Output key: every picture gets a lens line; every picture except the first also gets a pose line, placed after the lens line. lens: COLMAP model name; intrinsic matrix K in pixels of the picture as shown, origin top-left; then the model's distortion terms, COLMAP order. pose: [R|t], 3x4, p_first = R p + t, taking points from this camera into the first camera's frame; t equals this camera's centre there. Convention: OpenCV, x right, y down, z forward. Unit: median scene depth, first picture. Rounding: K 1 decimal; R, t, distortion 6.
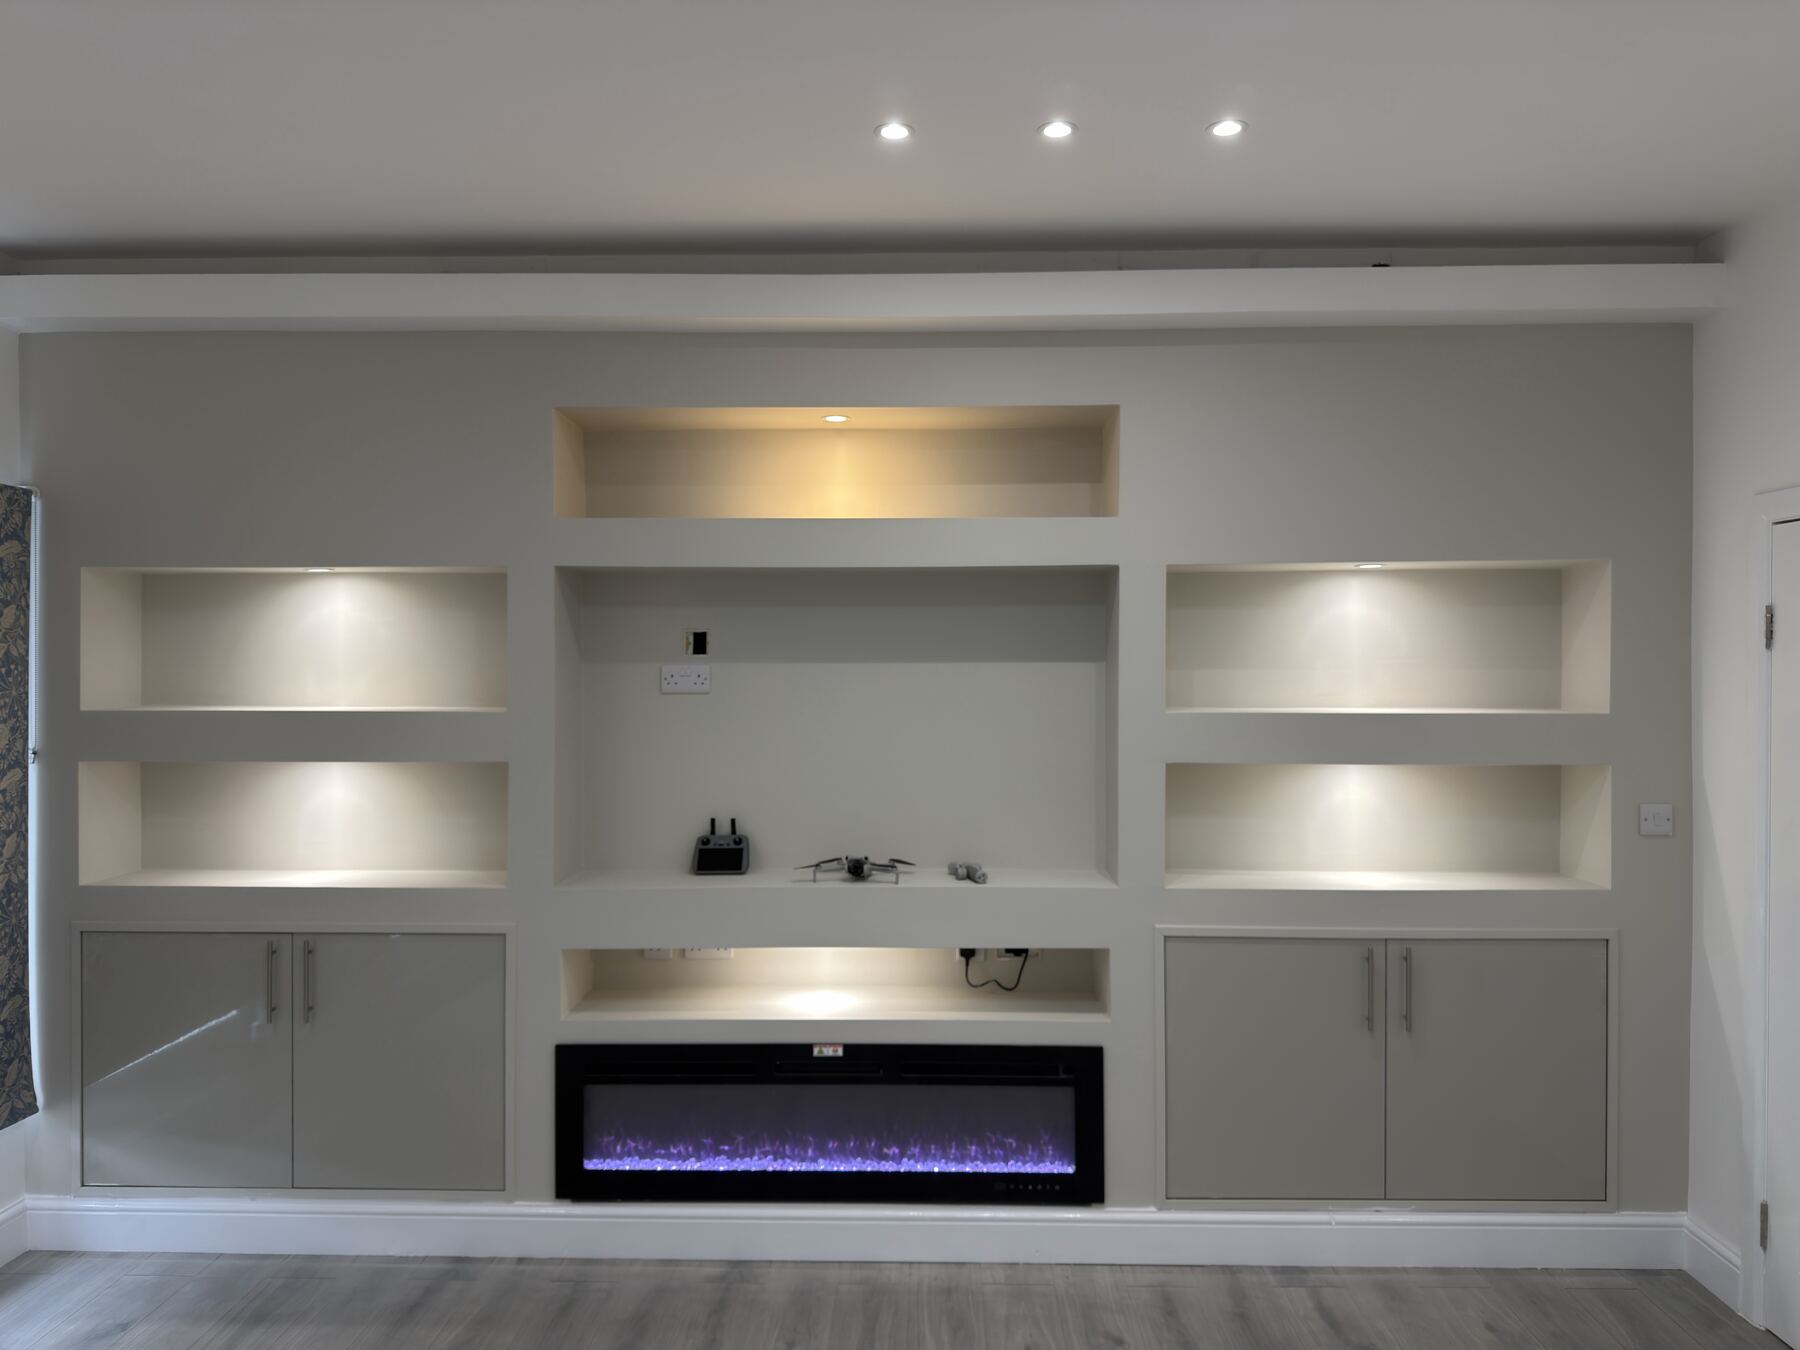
lens RADIAL K [[1266.8, 0, 918.5], [0, 1266.8, 671.9], [0, 0, 1]] dist [-0.004009, -0.005517]
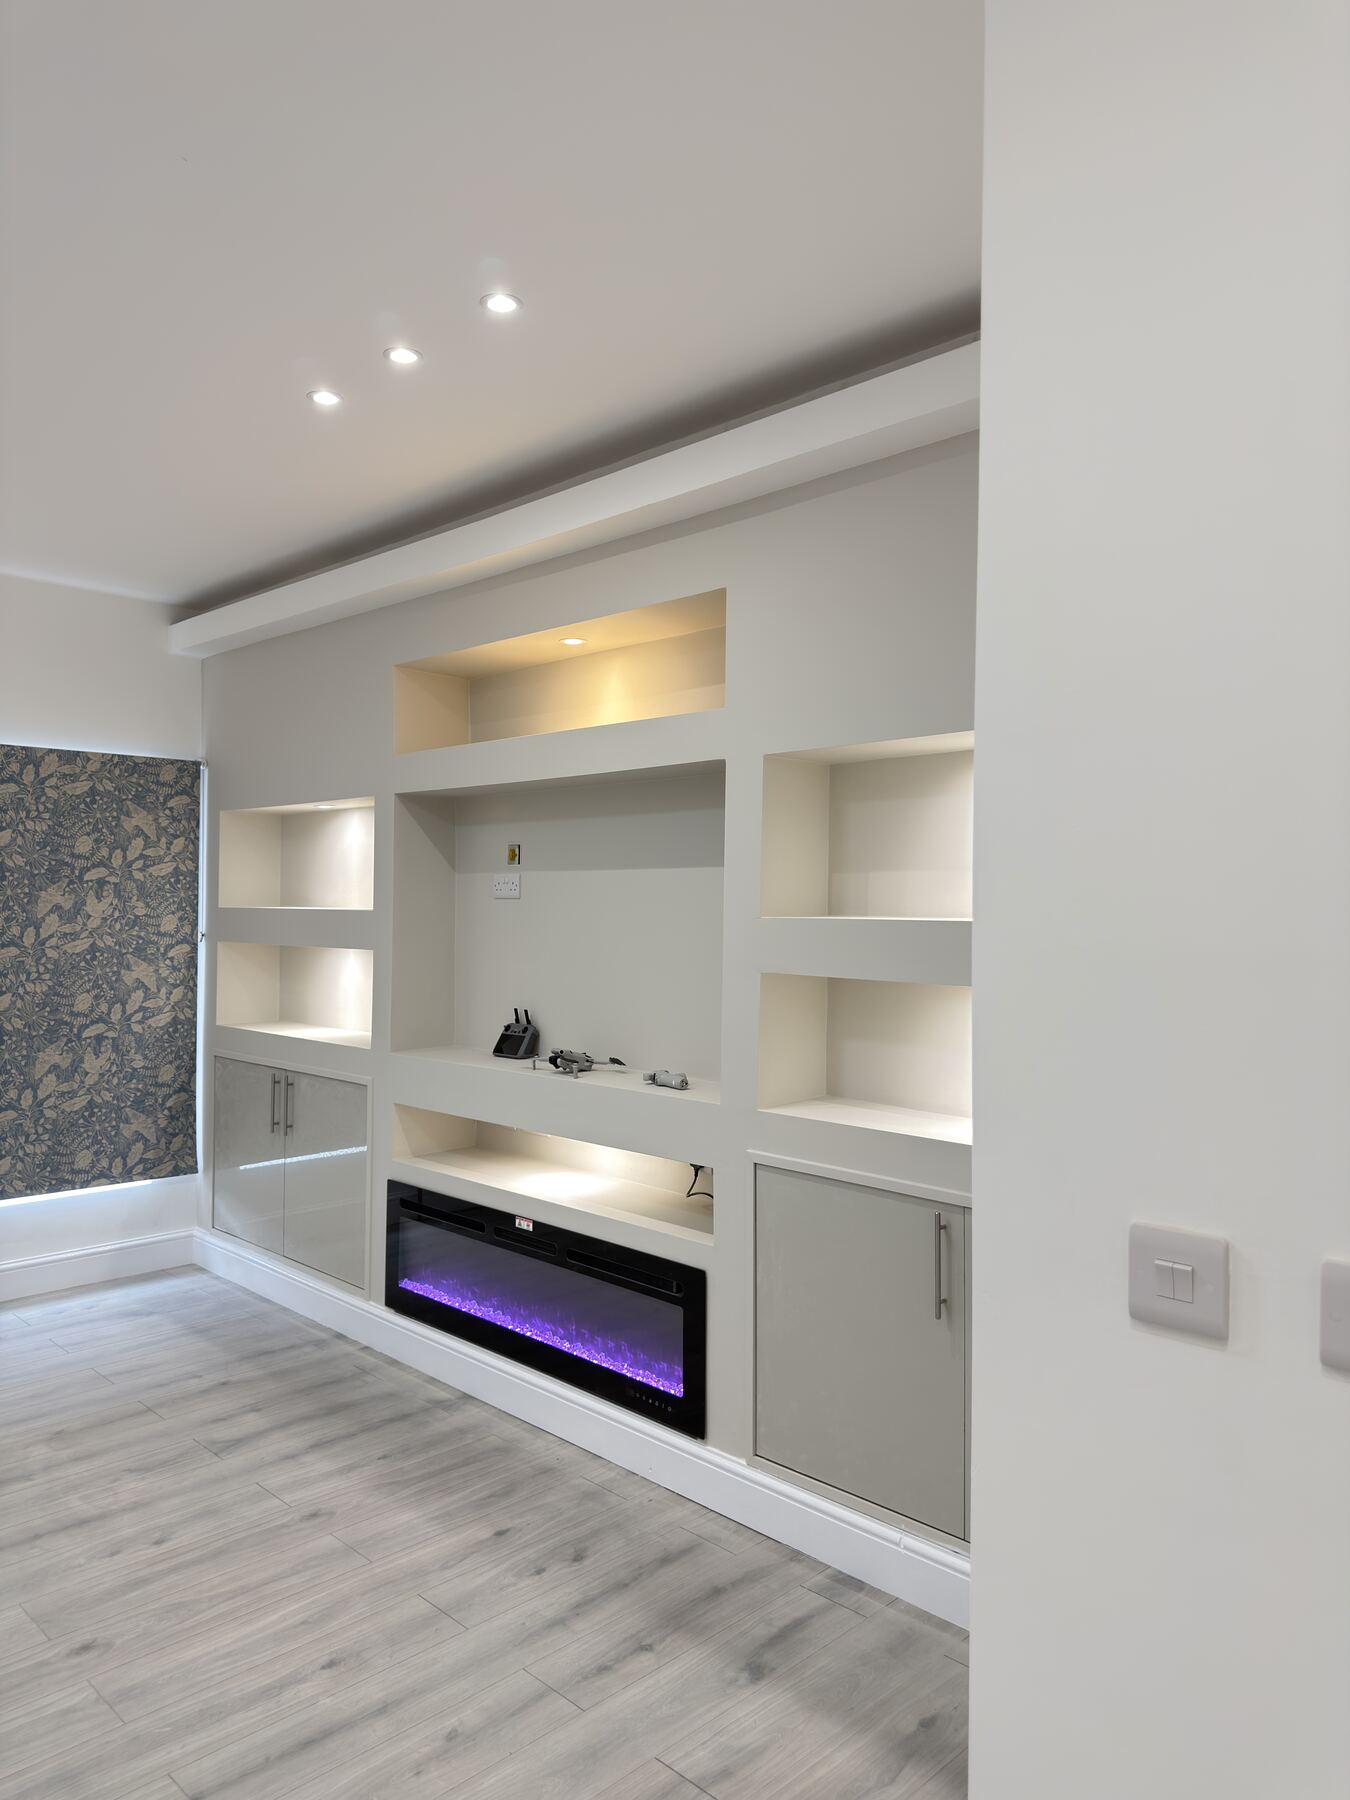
lens RADIAL K [[1266.8, 0, 691.9], [0, 1266.8, 895.0], [0, 0, 1]] dist [-0.004009, -0.005517]
pose [[0.725420, 0.000451, -0.688307, 0.781893], [-0.011244, 0.999874, -0.011194, 0.026928], [0.688215, 0.015859, 0.725334, 0.305715]]
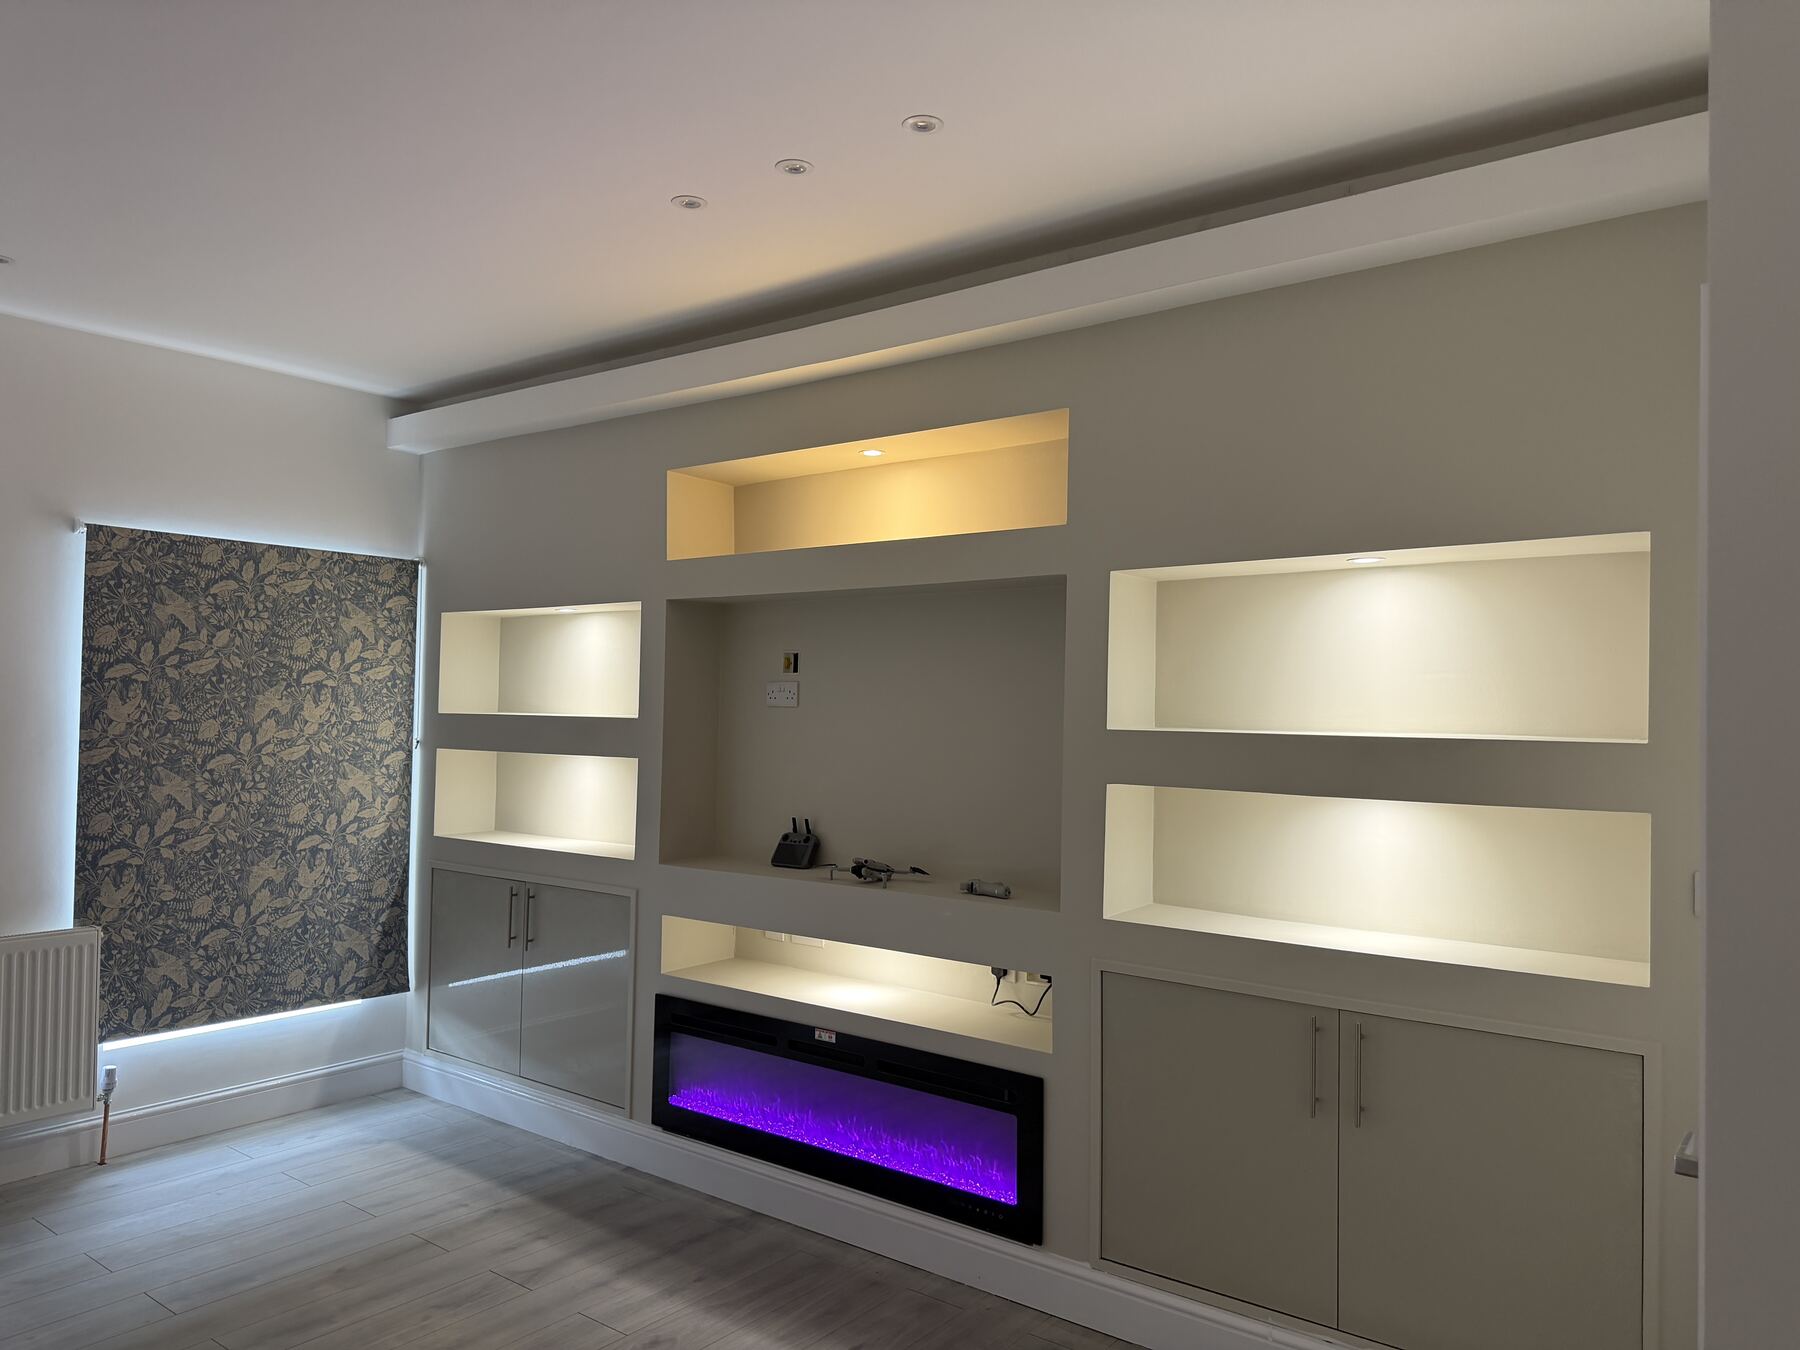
lens RADIAL K [[1266.8, 0, 914.0], [0, 1266.8, 675.8], [0, 0, 1]] dist [-0.004009, -0.005517]
pose [[0.807155, -0.004479, -0.590323, 0.628199], [-0.018181, 0.999308, -0.032441, 0.025627], [0.590060, 0.036918, 0.806515, 0.162513]]
